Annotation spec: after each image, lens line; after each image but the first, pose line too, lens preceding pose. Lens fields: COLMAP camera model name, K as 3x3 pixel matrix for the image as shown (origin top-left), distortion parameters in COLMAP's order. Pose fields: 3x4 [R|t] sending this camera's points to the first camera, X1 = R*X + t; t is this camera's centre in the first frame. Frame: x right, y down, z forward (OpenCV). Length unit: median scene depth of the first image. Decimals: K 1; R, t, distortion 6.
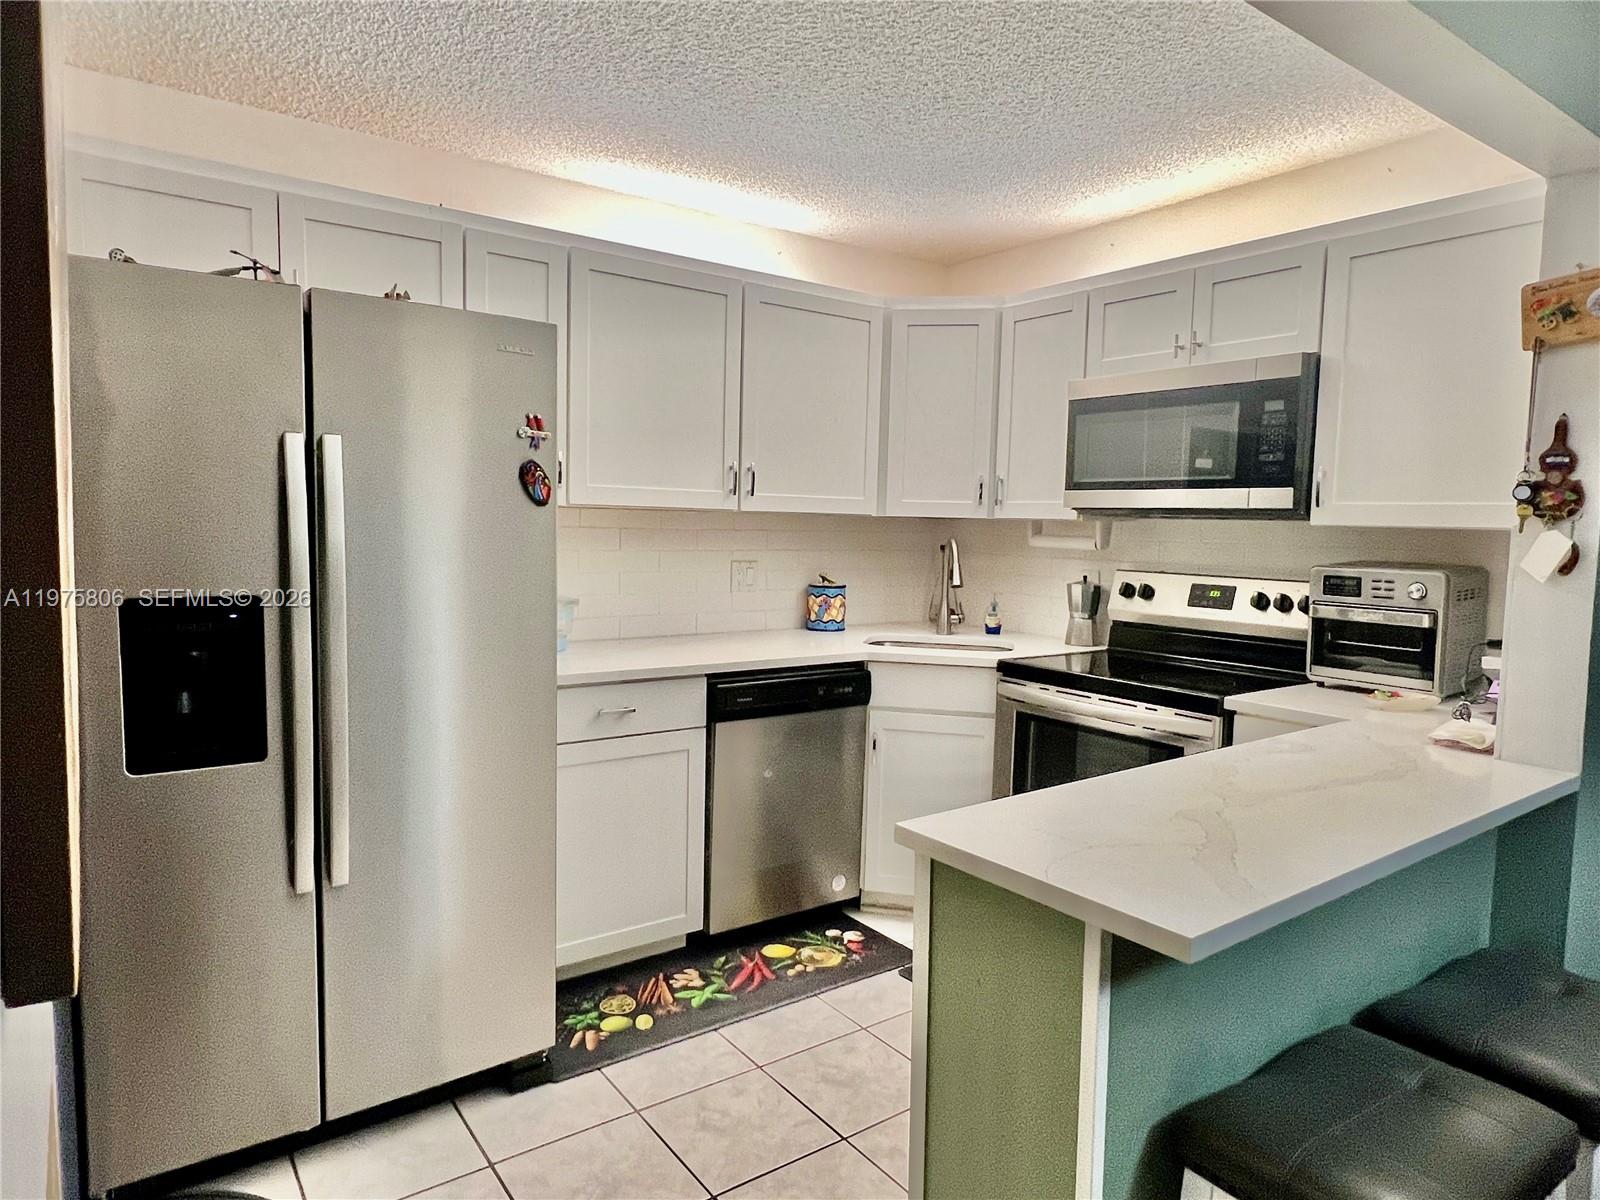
lens RADIAL K [[978.2, 0, 793.0], [0, 978.2, 599.8], [0, 0, 1]] dist [-0.000315, 0.000588]
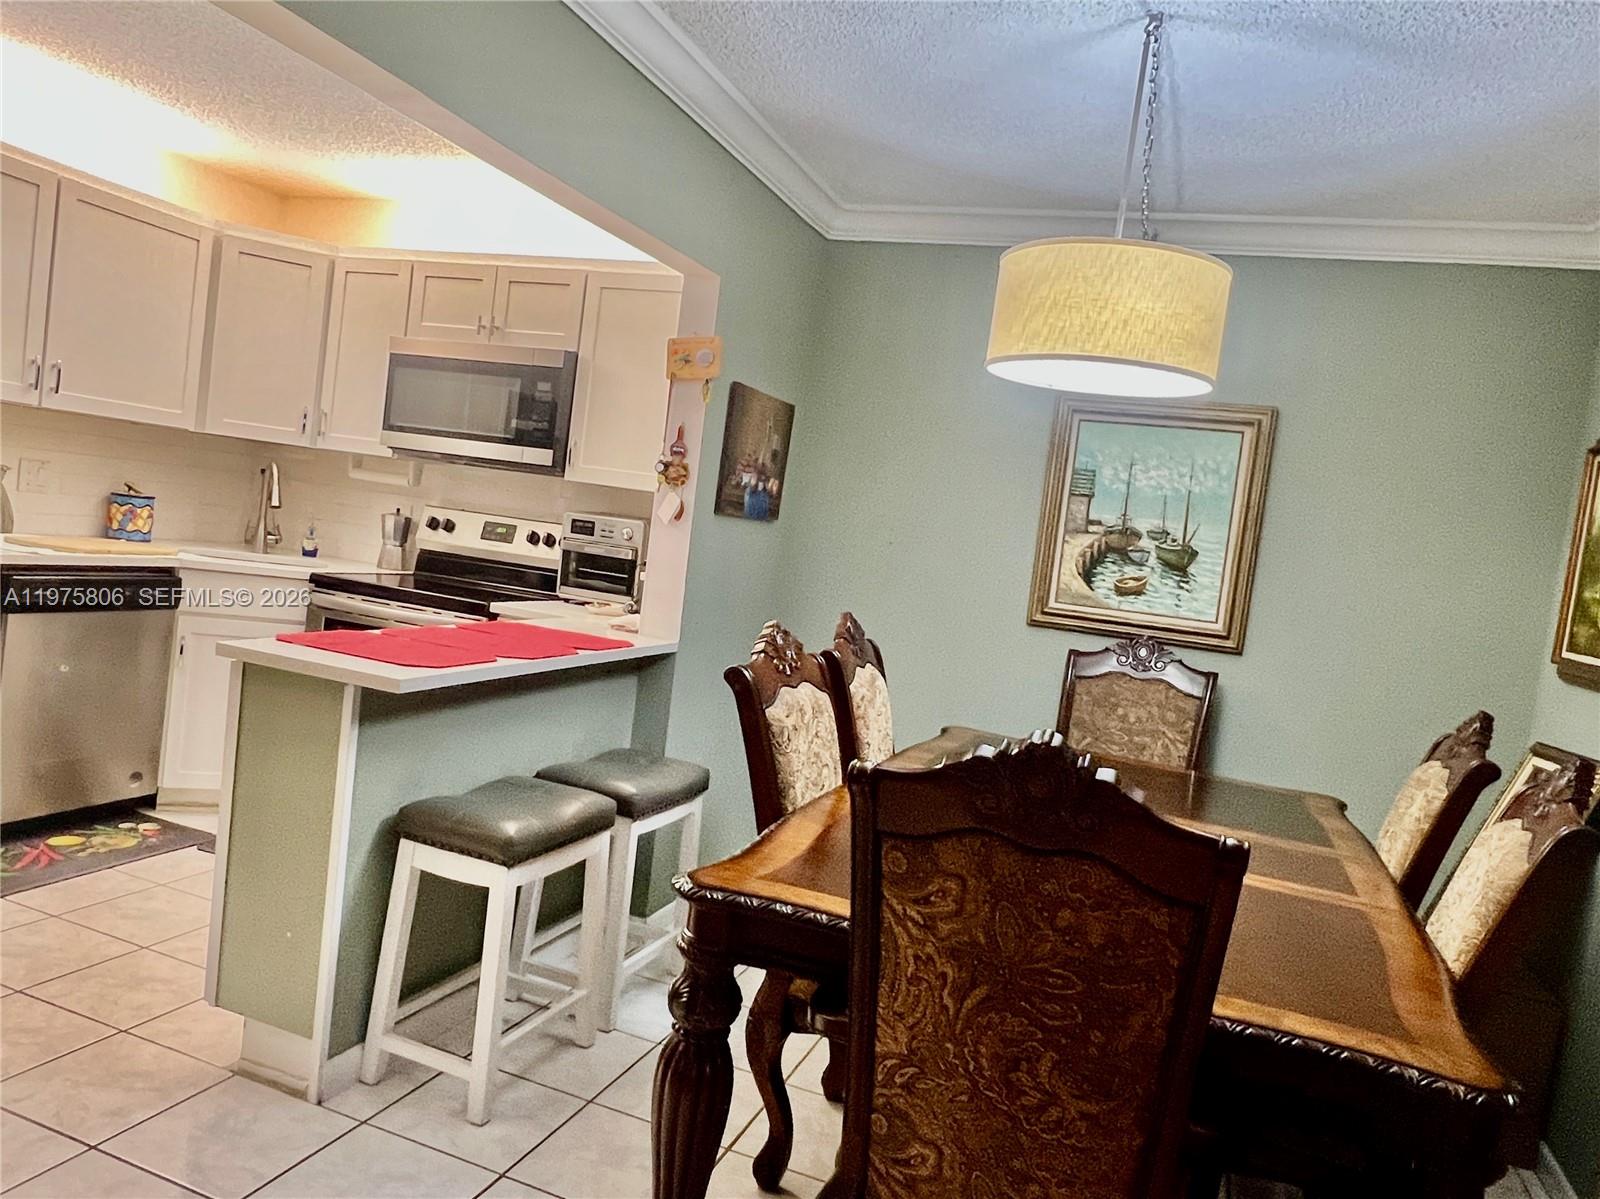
lens RADIAL K [[1123.5, 0, 789.2], [0, 1123.5, 604.5], [0, 0, 1]] dist [0.000203, 0.000143]
pose [[0.826177, 0.046793, 0.561465, -0.060776], [-0.065749, 0.997744, 0.013594, 0.044839], [-0.559562, -0.048147, 0.827389, -0.385973]]
